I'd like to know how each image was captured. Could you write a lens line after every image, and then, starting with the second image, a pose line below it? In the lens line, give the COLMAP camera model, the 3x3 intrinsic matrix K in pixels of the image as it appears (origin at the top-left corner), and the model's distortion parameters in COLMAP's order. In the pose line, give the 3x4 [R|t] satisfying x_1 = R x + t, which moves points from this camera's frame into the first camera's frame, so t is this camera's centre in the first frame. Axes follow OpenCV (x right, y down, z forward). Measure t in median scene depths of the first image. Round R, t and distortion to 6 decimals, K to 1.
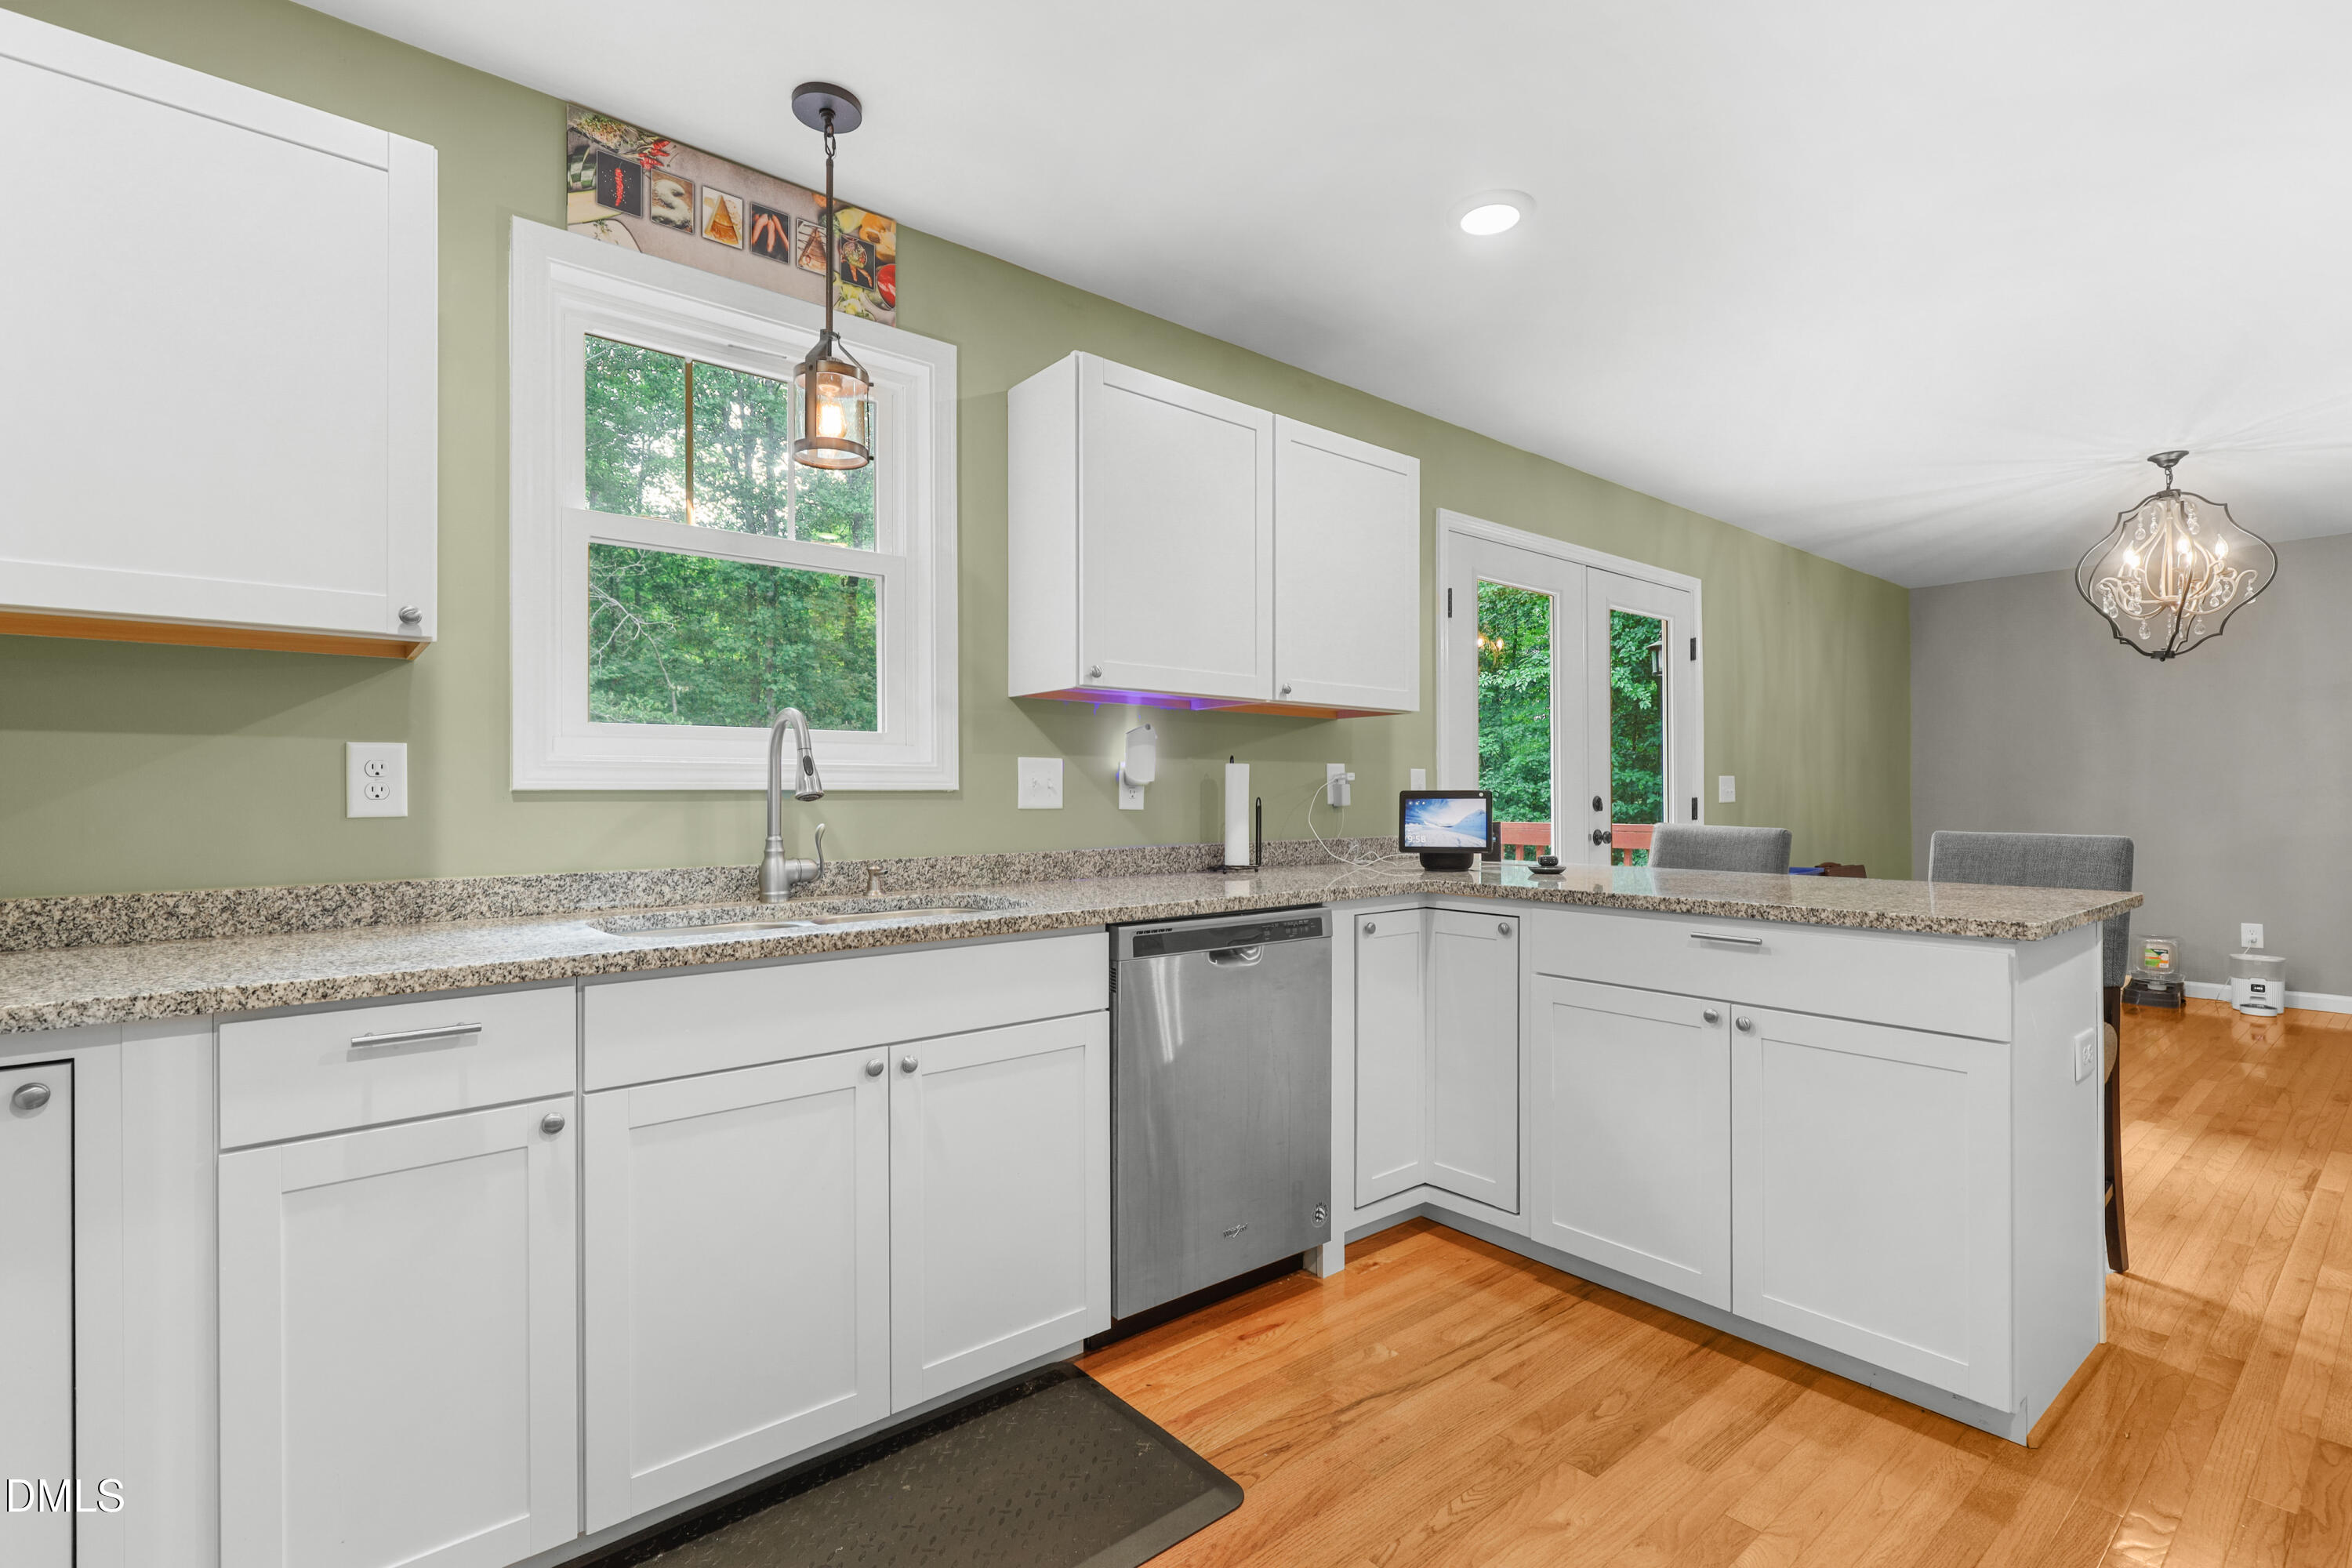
lens RADIAL K [[1090.6, 0, 1183.6], [0, 1090.6, 800.2], [0, 0, 1]] dist [0.026725, 0.000302]
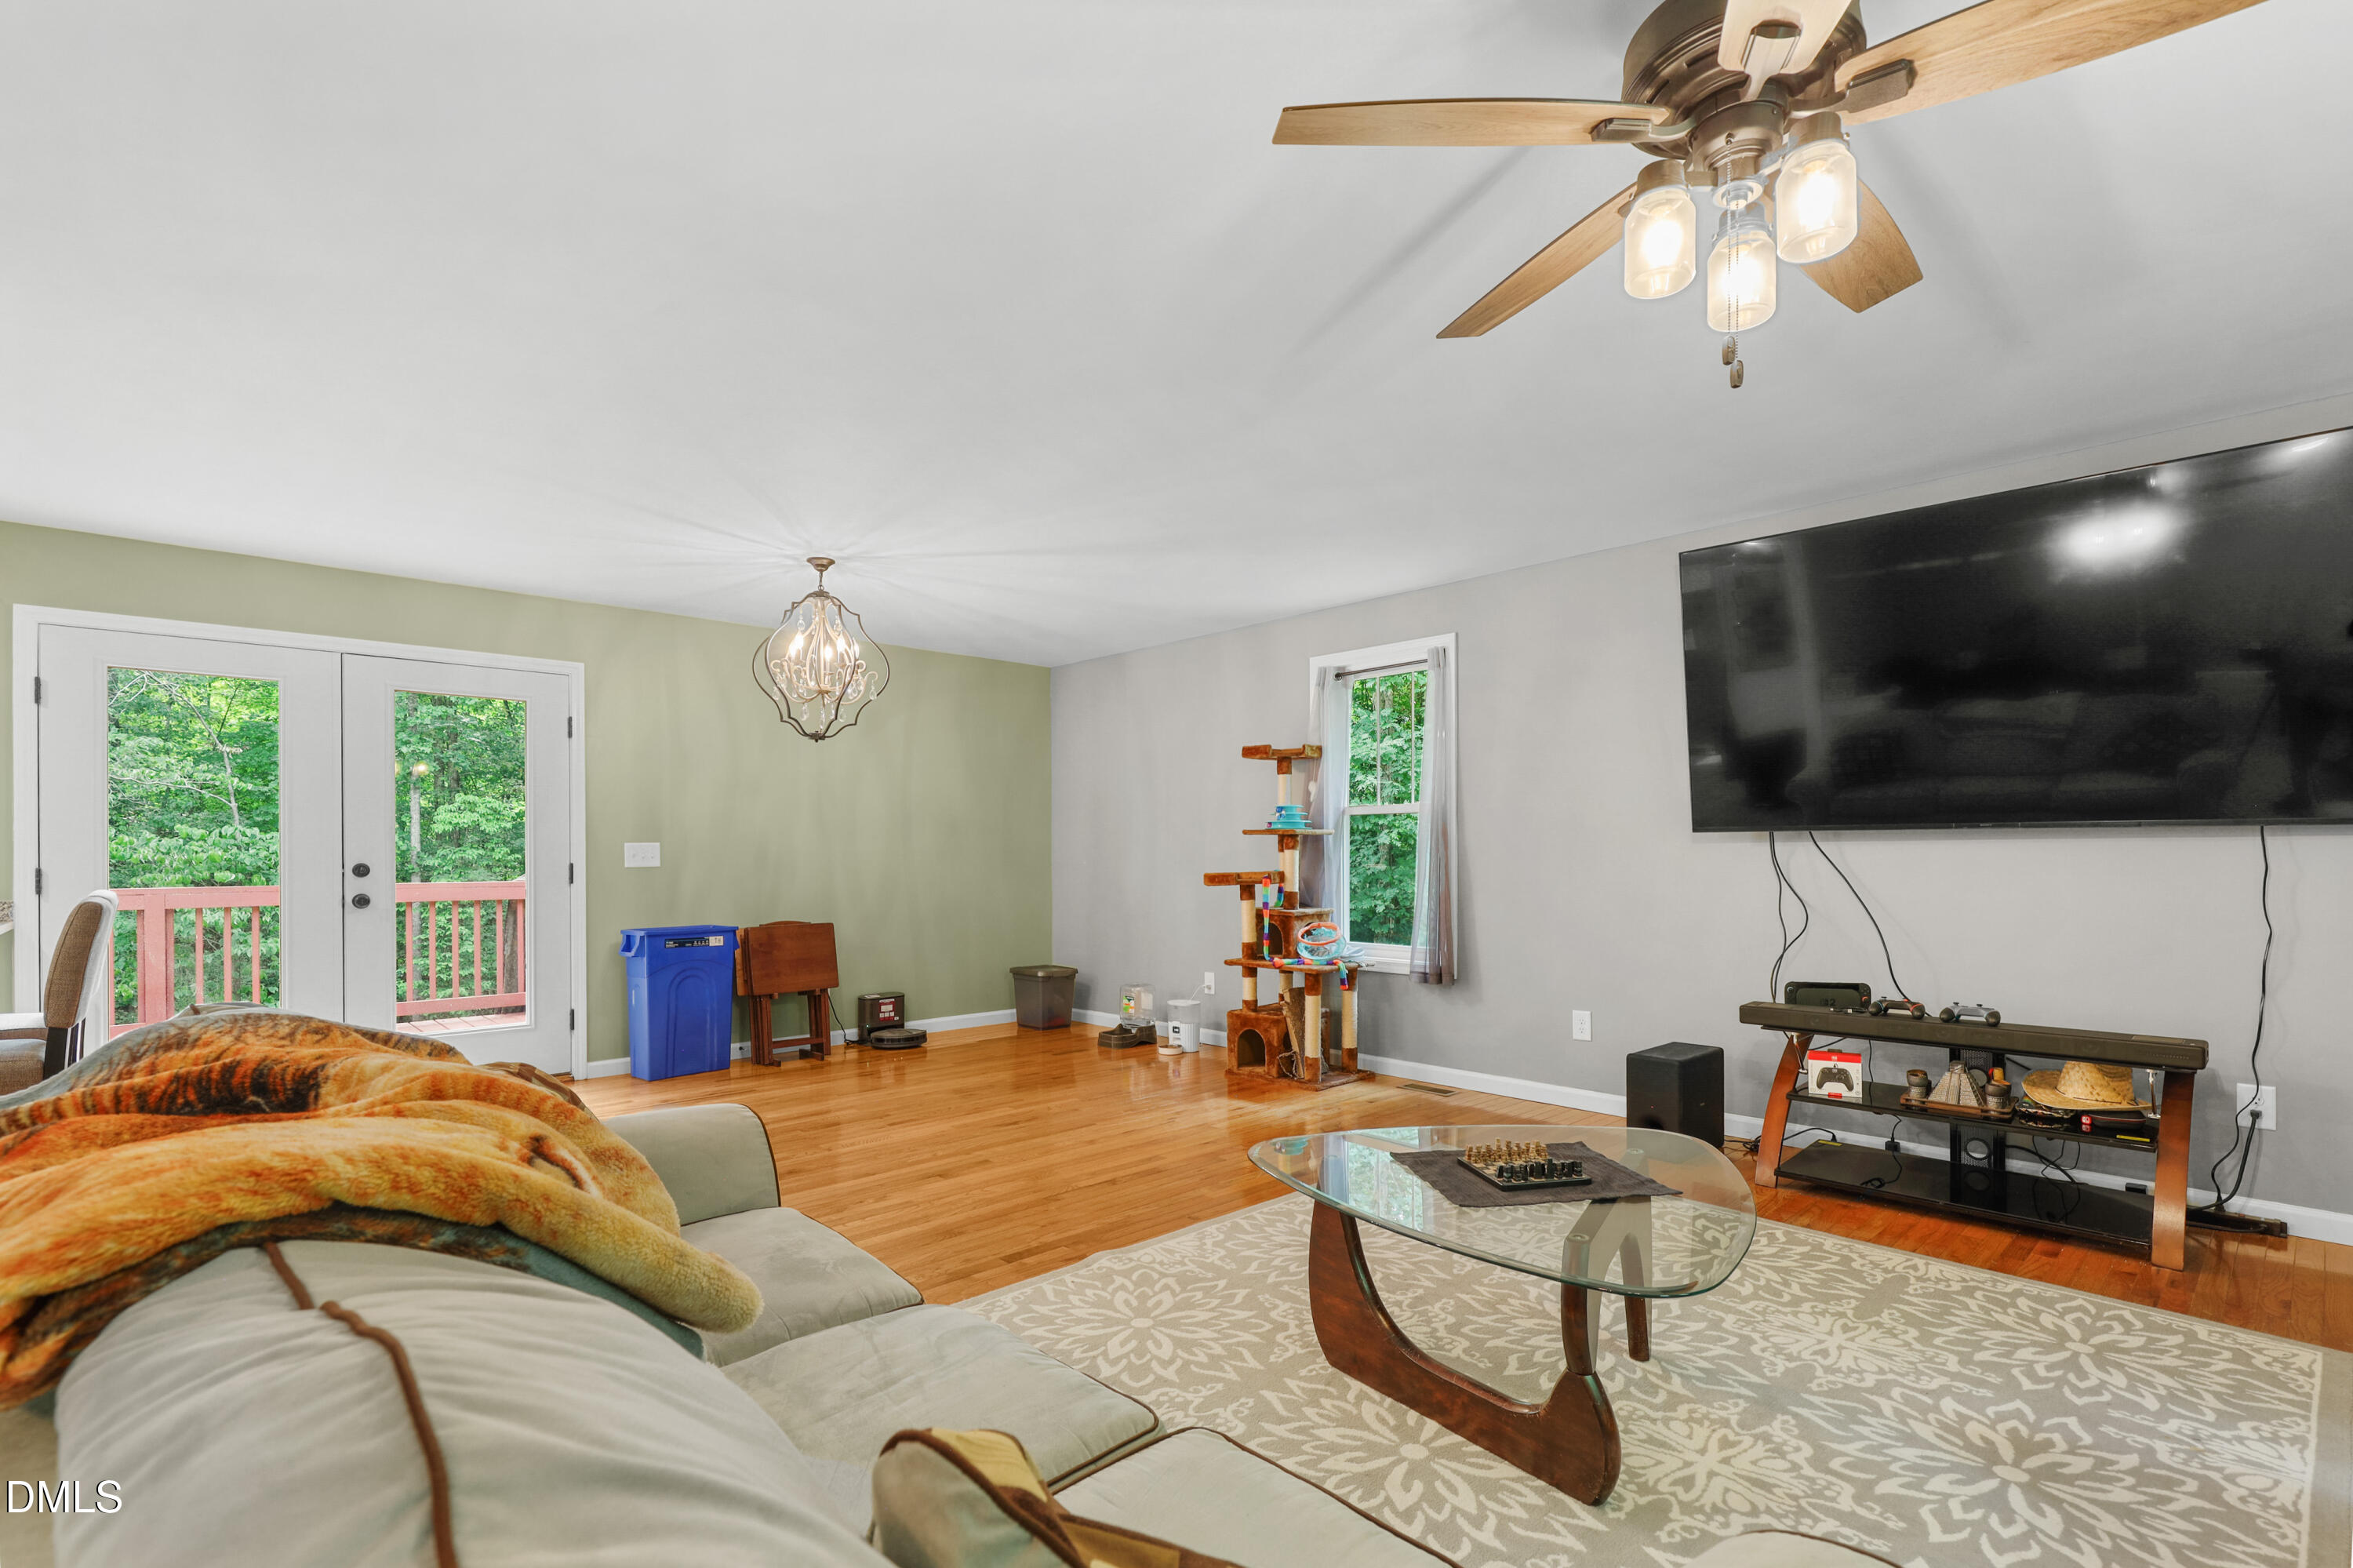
lens RADIAL K [[1094.9, 0, 1189.3], [0, 1094.9, 846.2], [0, 0, 1]] dist [-0.000503, -0.000181]
pose [[0.998814, -0.007399, 0.048133, 0.972725], [0.007891, 0.999918, -0.010040, -0.003901], [-0.048055, 0.010408, 0.998790, -0.100511]]
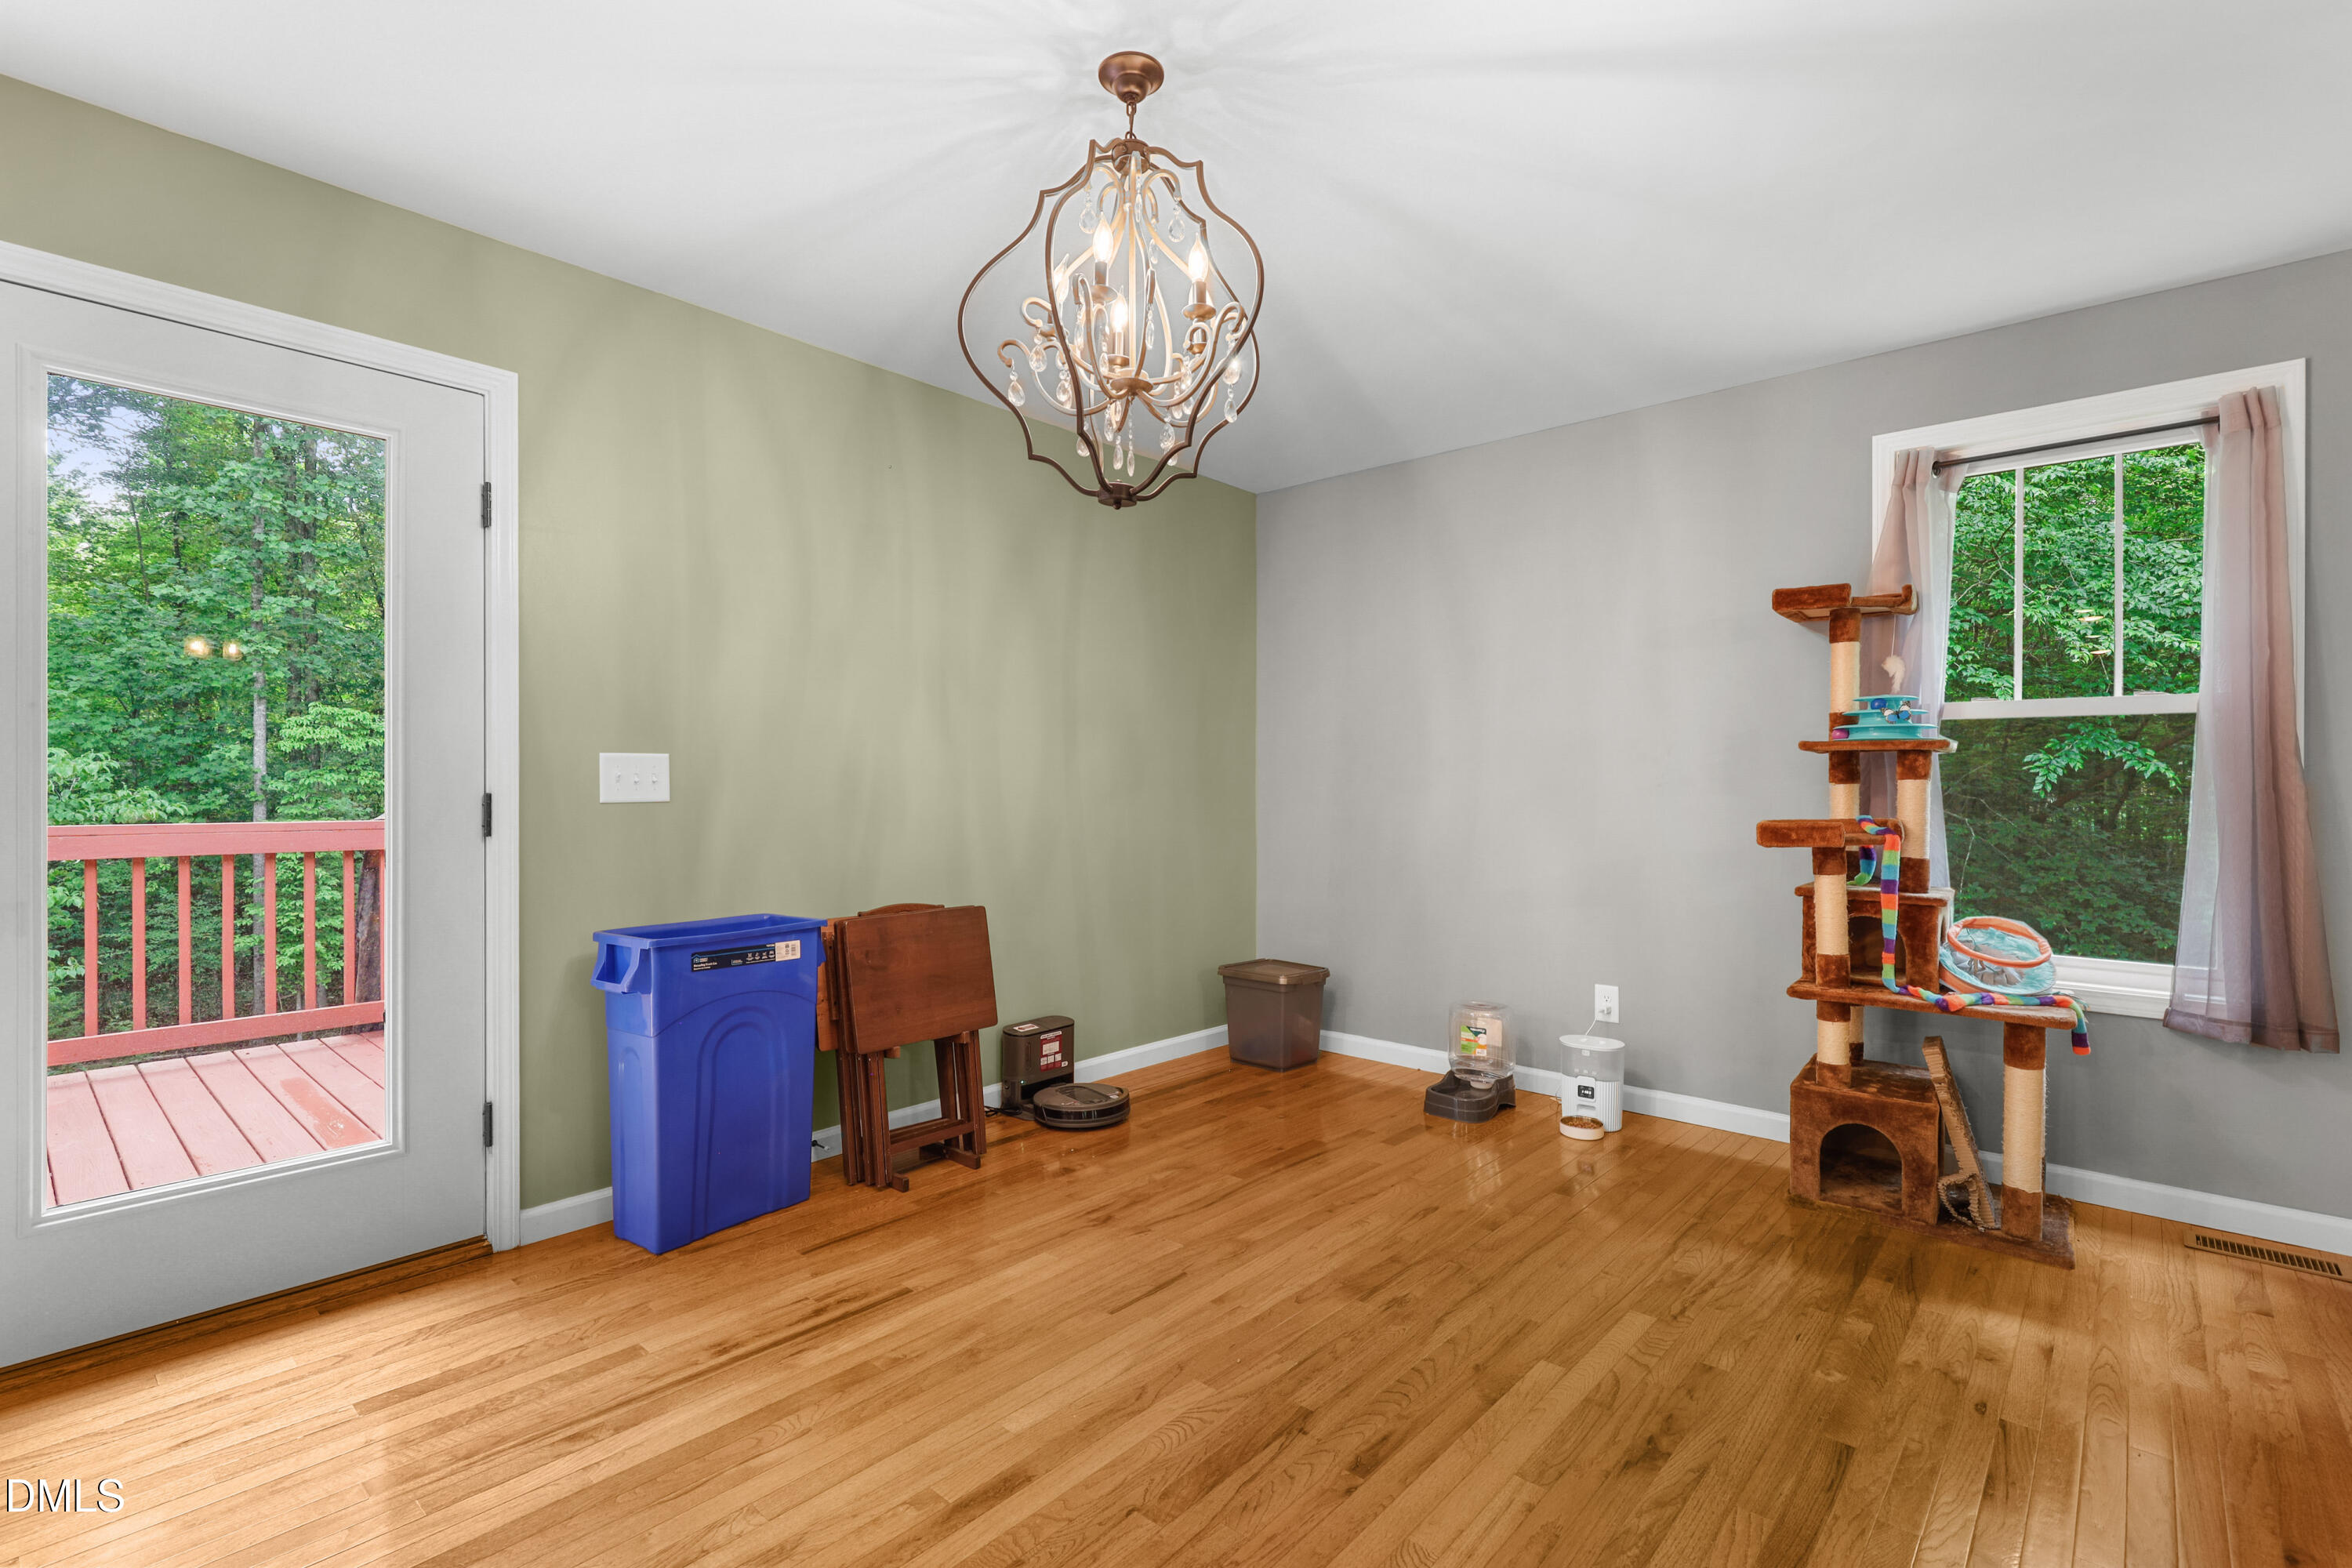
lens RADIAL K [[1075.7, 0, 1186.2], [0, 1075.7, 791.0], [0, 0, 1]] dist [0.000293, 0.000468]
pose [[0.991448, 0.001317, 0.130499, 0.687492], [-0.001425, 0.999999, 0.000736, -0.004430], [-0.130498, -0.000915, 0.991448, 0.441332]]
